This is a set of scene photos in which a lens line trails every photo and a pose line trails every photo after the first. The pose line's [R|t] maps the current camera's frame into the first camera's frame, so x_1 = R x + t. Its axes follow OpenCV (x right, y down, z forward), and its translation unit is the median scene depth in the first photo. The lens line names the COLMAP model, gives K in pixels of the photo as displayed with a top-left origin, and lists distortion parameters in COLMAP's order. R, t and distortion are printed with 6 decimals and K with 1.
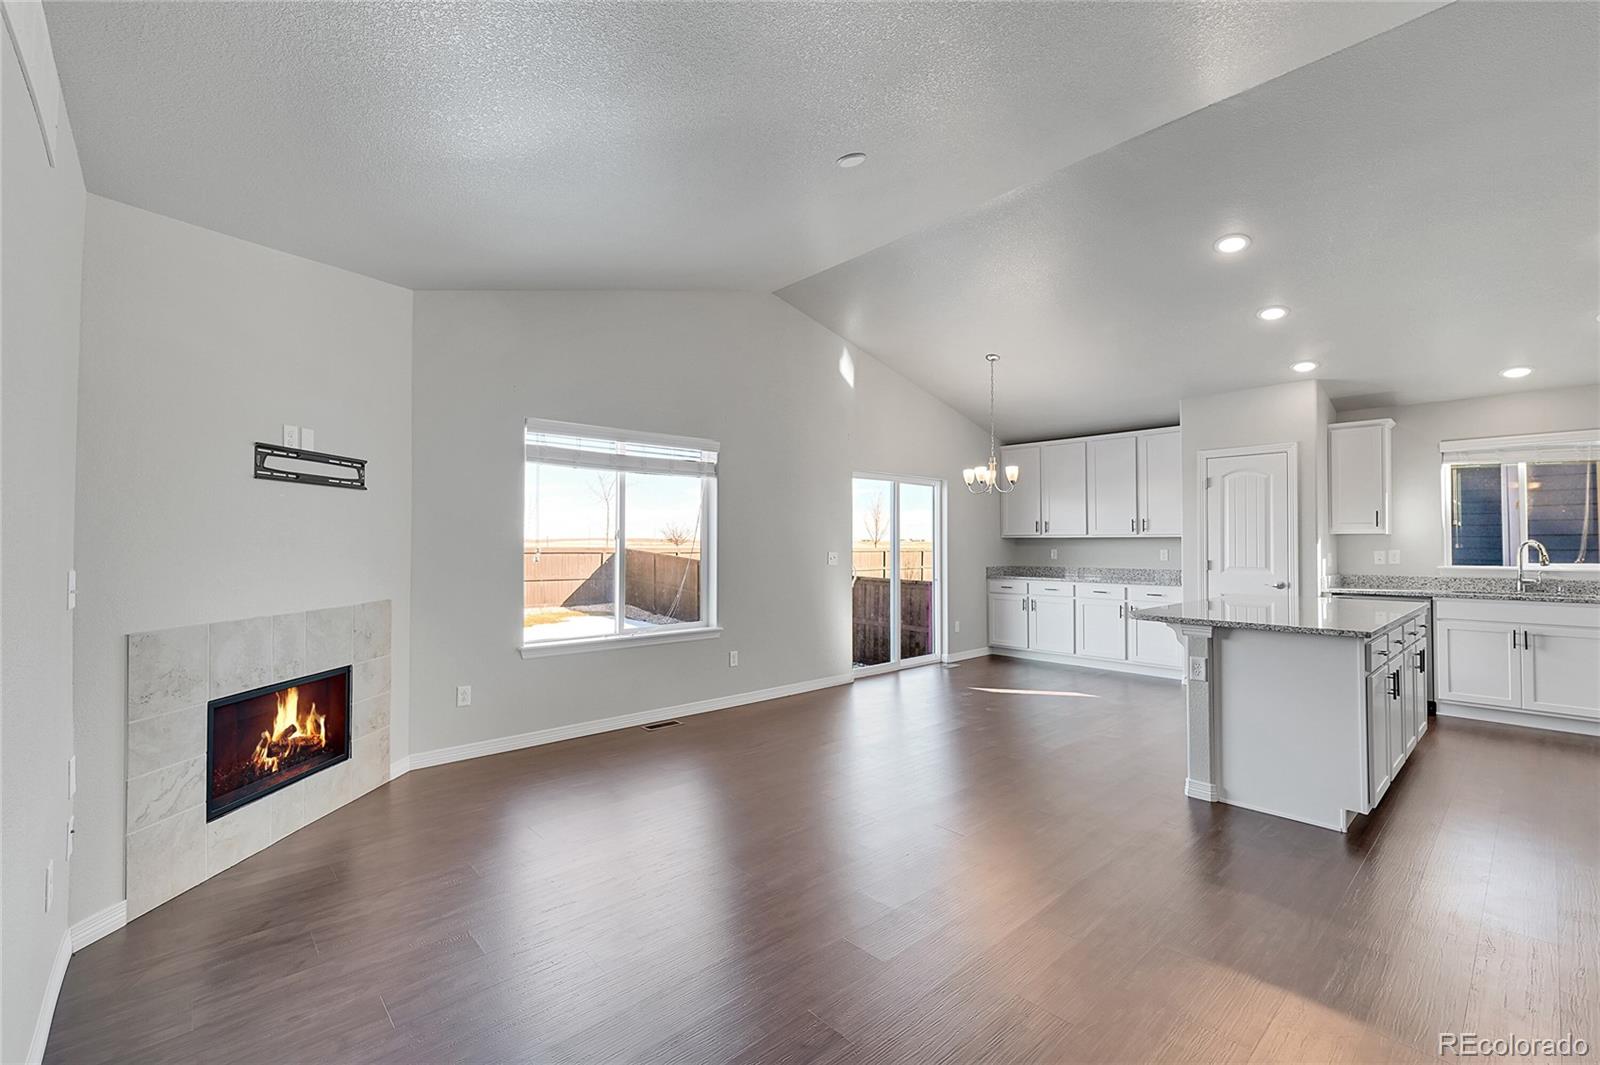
lens RADIAL K [[689.8, 0, 798.5], [0, 689.8, 531.0], [0, 0, 1]] dist [-0.002174, -0.000464]
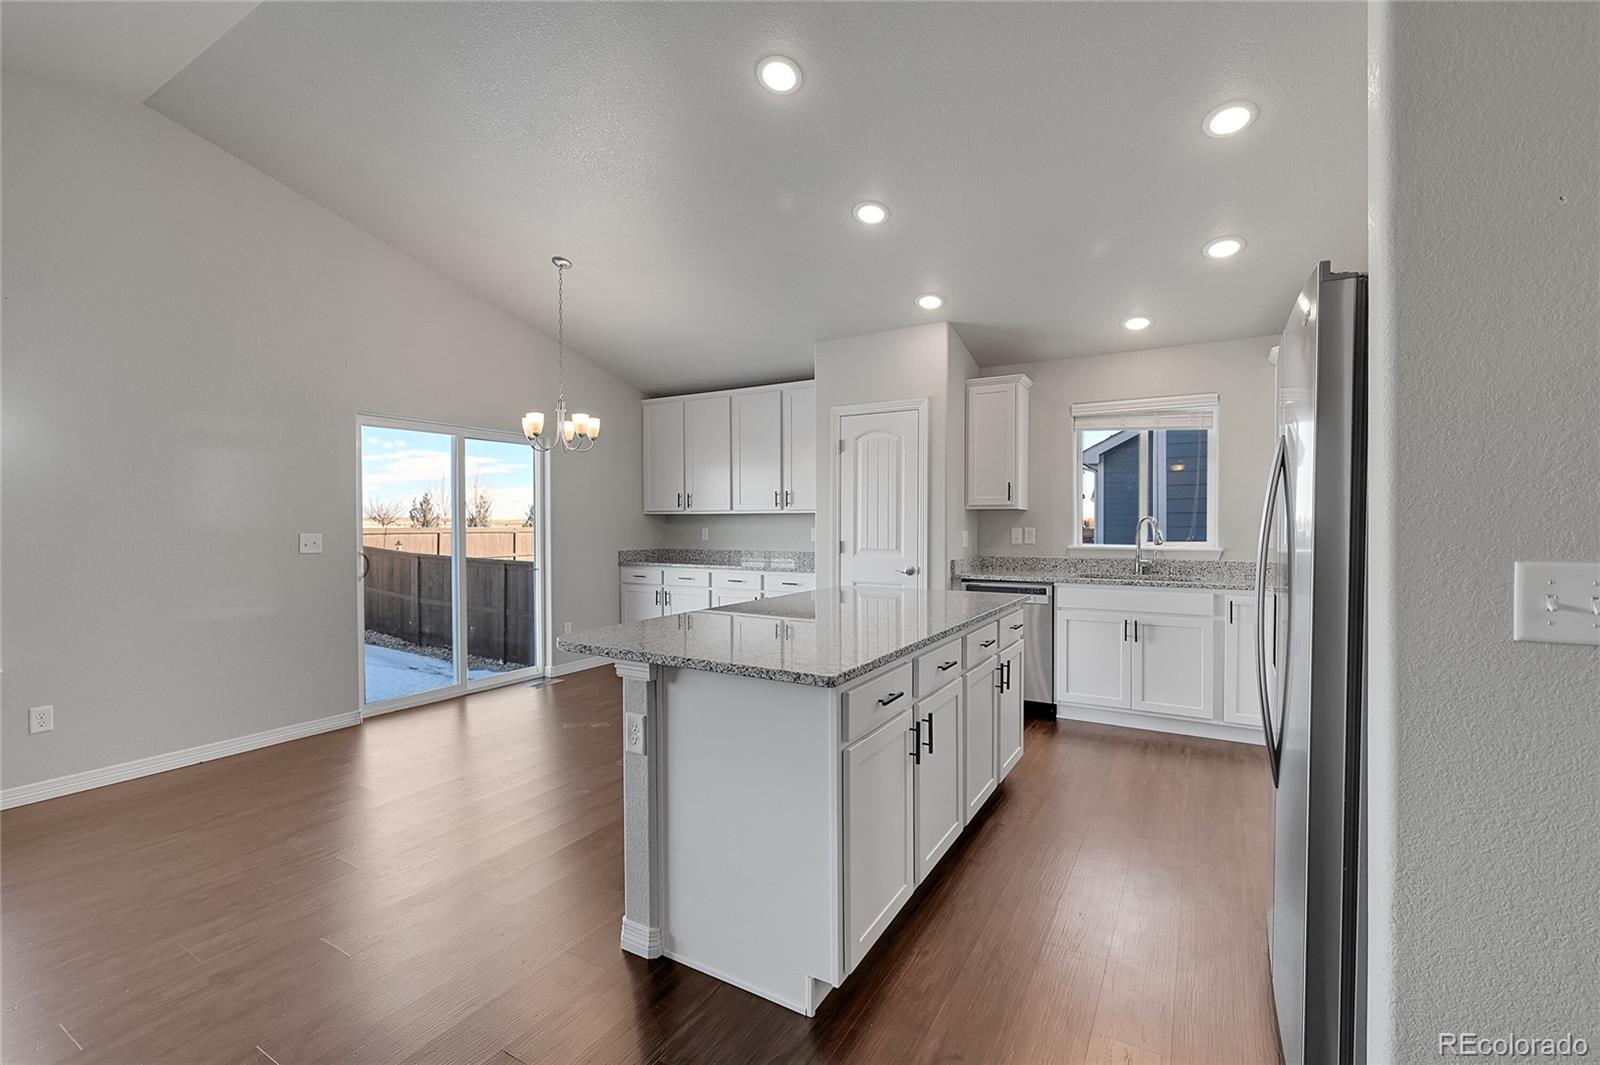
lens RADIAL K [[689.8, 0, 807.9], [0, 689.8, 533.2], [0, 0, 1]] dist [-0.002174, -0.000464]
pose [[0.953277, -0.005952, 0.302040, 0.311305], [-0.004110, 0.999458, 0.032666, 0.006603], [-0.302071, -0.032381, 0.952735, 0.232849]]
